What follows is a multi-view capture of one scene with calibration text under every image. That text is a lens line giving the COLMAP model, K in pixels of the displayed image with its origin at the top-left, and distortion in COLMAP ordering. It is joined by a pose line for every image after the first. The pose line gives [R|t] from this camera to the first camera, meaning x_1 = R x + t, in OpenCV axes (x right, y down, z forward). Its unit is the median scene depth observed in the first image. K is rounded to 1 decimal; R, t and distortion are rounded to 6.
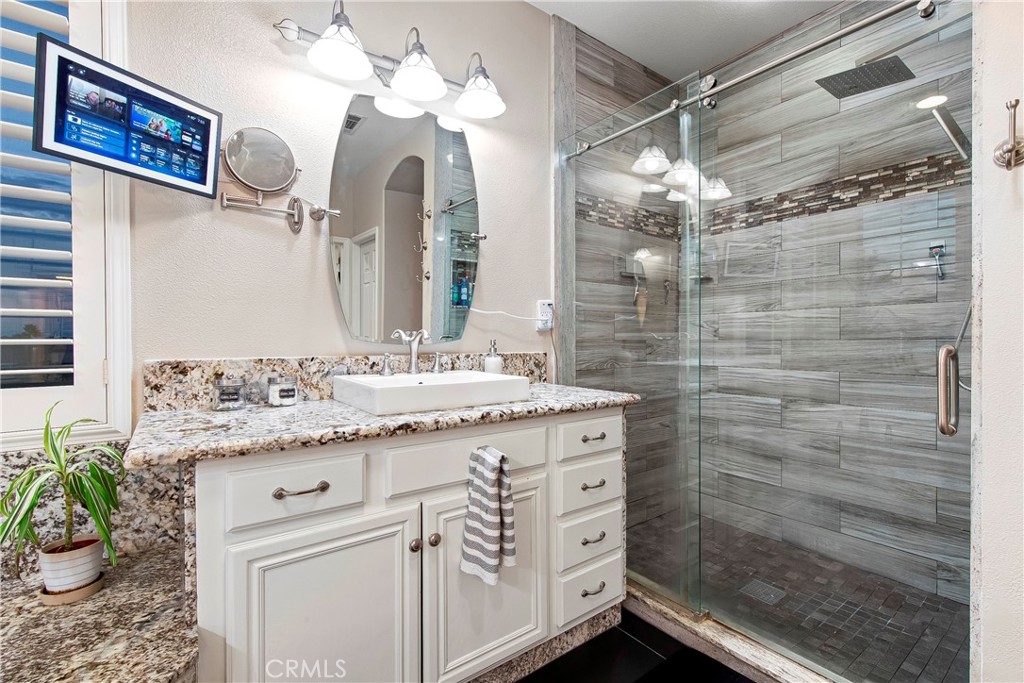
lens RADIAL K [[454.0, 0, 513.4], [0, 454.0, 344.4], [0, 0, 1]] dist [-0.001412, -0.000175]
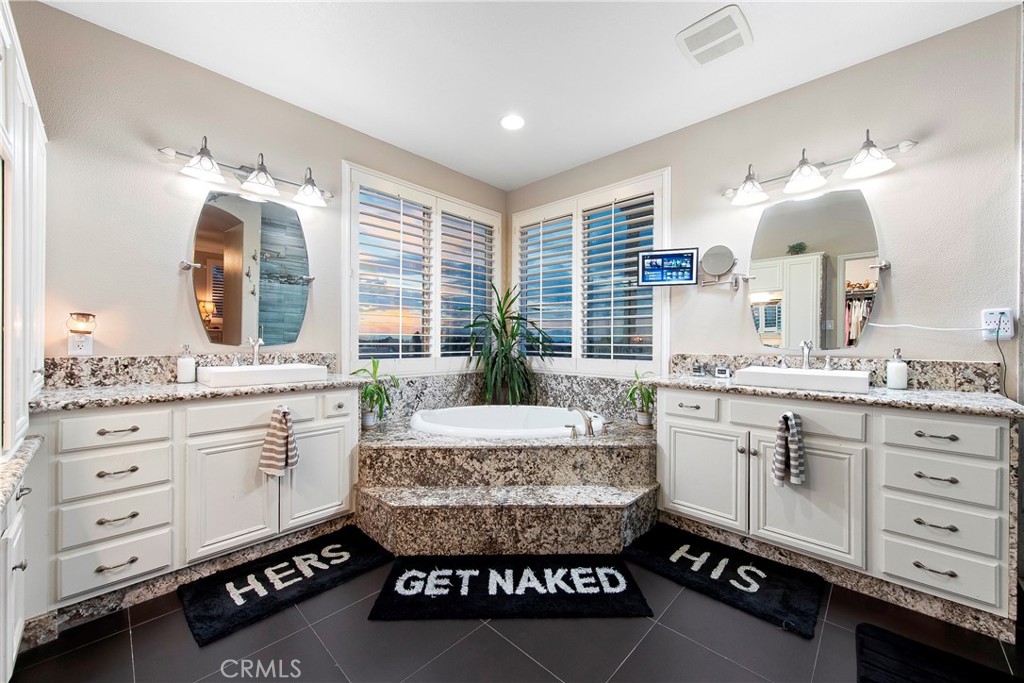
lens RADIAL K [[388.0, 0, 512.0], [0, 388.0, 341.5], [0, 0, 1]] dist [-0.000350, -0.000045]
pose [[0.172479, 0.007455, -0.984985, 1.146736], [-0.013927, 0.999890, 0.005129, -0.028247], [0.984915, 0.012833, 0.172564, -0.269629]]
